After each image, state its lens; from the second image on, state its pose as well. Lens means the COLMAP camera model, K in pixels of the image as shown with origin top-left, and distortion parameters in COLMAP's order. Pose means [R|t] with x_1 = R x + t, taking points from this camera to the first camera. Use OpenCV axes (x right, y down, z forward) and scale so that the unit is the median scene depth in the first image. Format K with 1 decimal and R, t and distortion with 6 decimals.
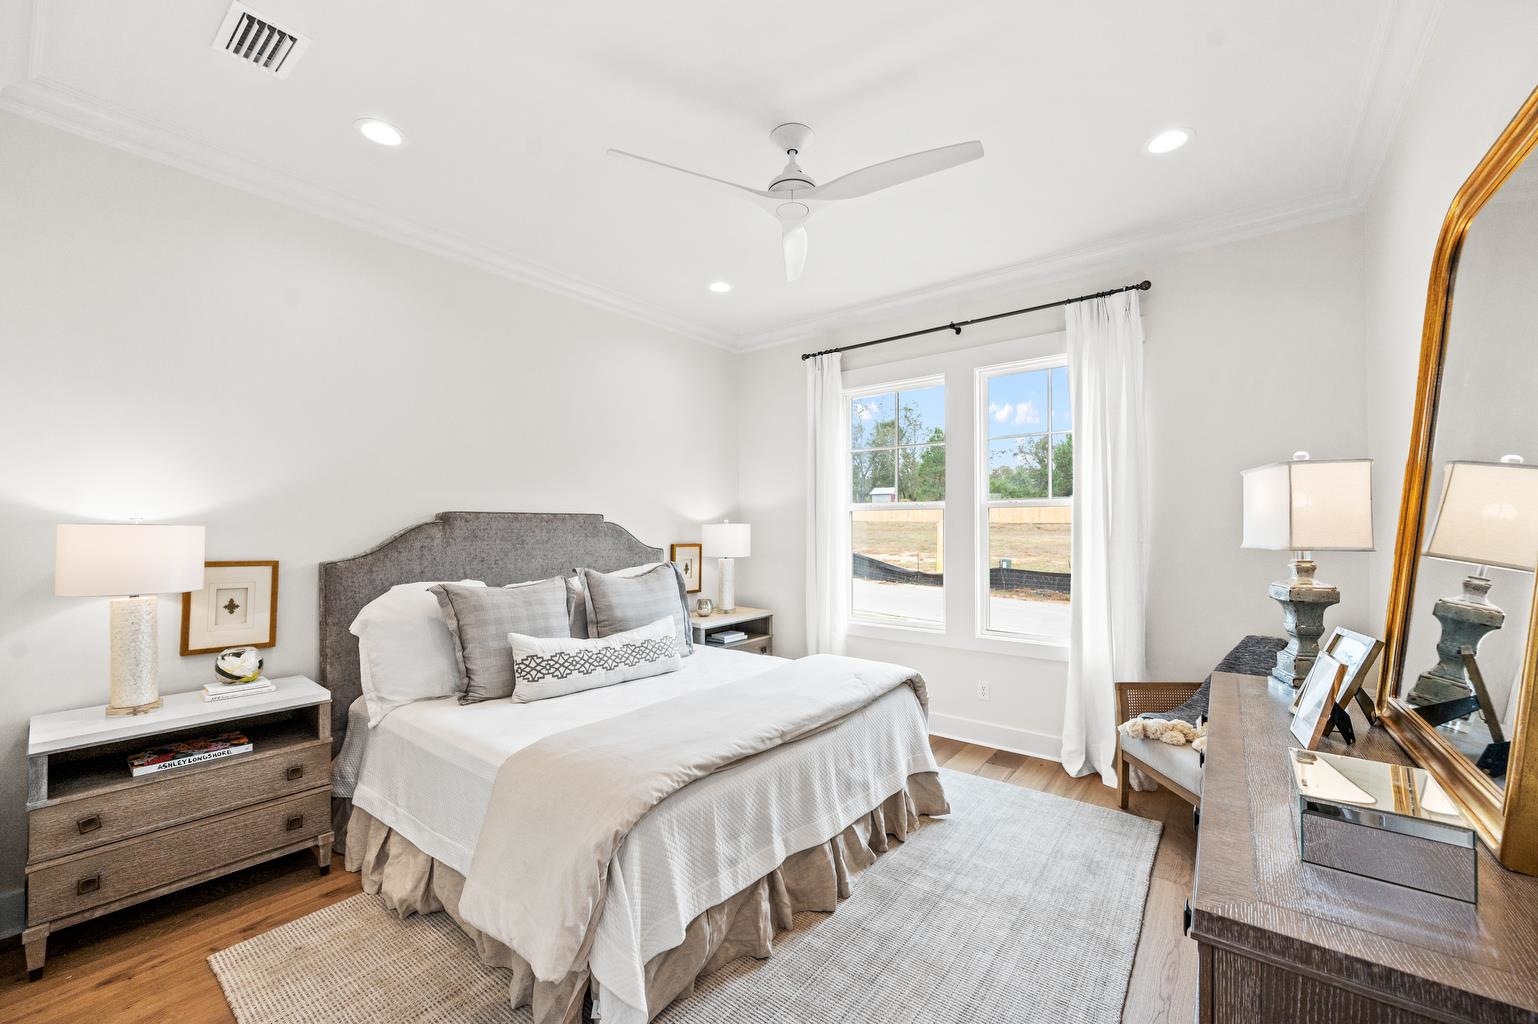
lens RADIAL K [[616.7, 0, 759.7], [0, 616.7, 497.8], [0, 0, 1]] dist [0.000123, -0.000099]
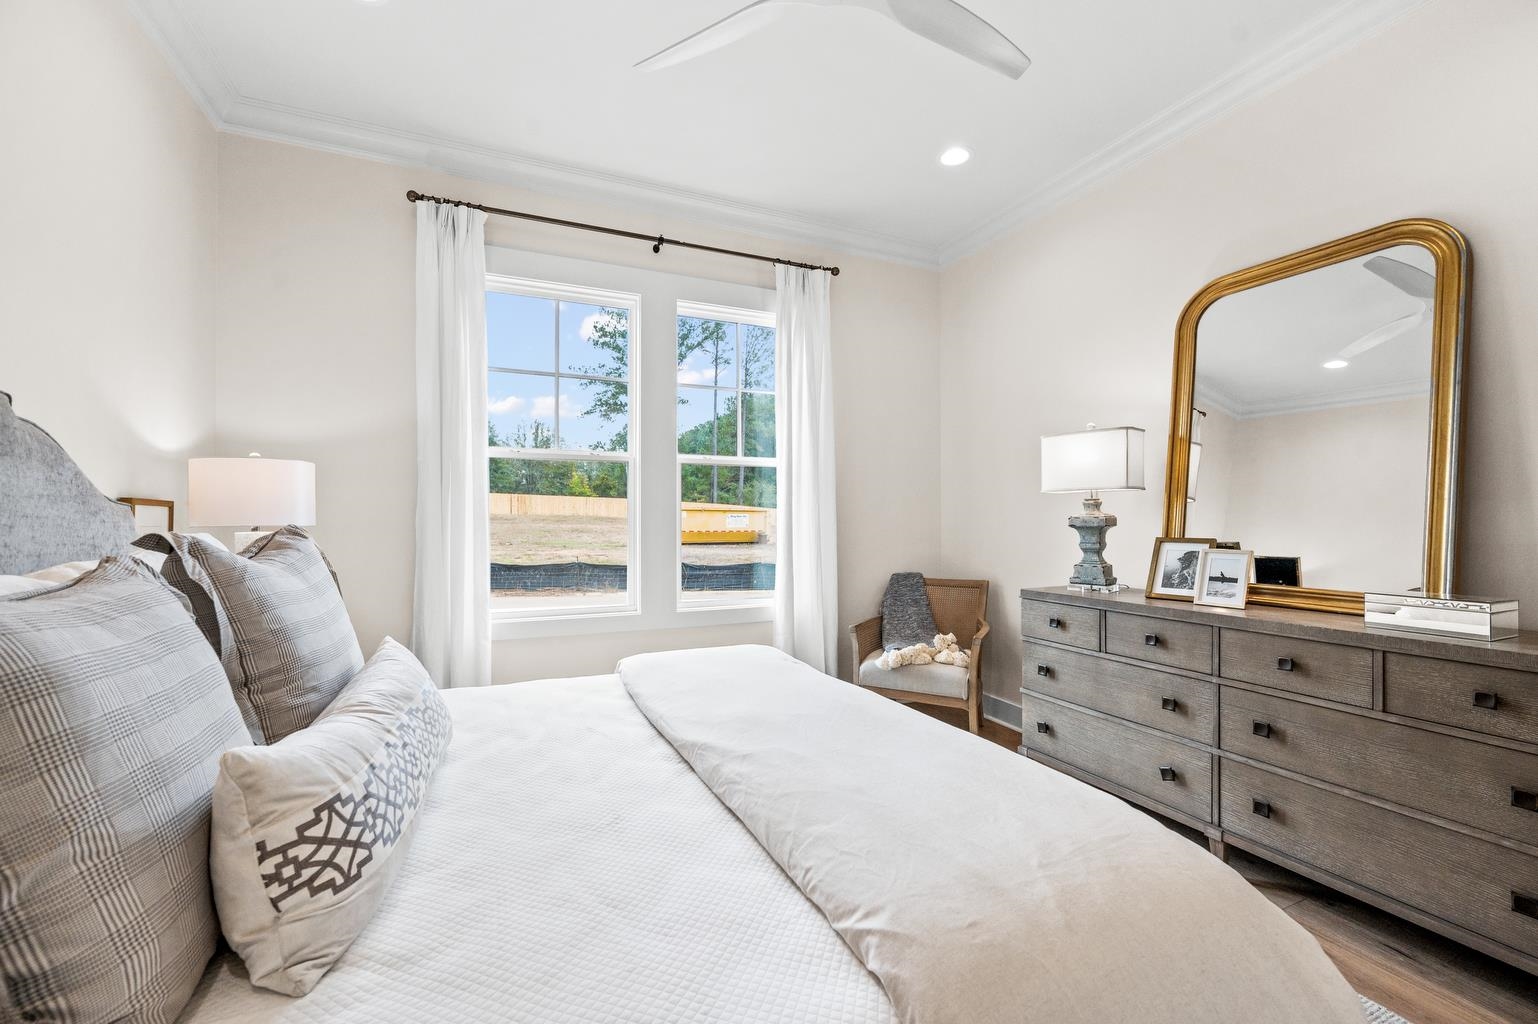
lens RADIAL K [[616.7, 0, 759.7], [0, 616.7, 497.8], [0, 0, 1]] dist [0.000123, -0.000099]
pose [[0.470391, 0.028807, 0.881988, -0.396321], [-0.041693, 0.999076, -0.010396, 0.080693], [-0.881473, -0.031882, 0.471157, 0.553276]]
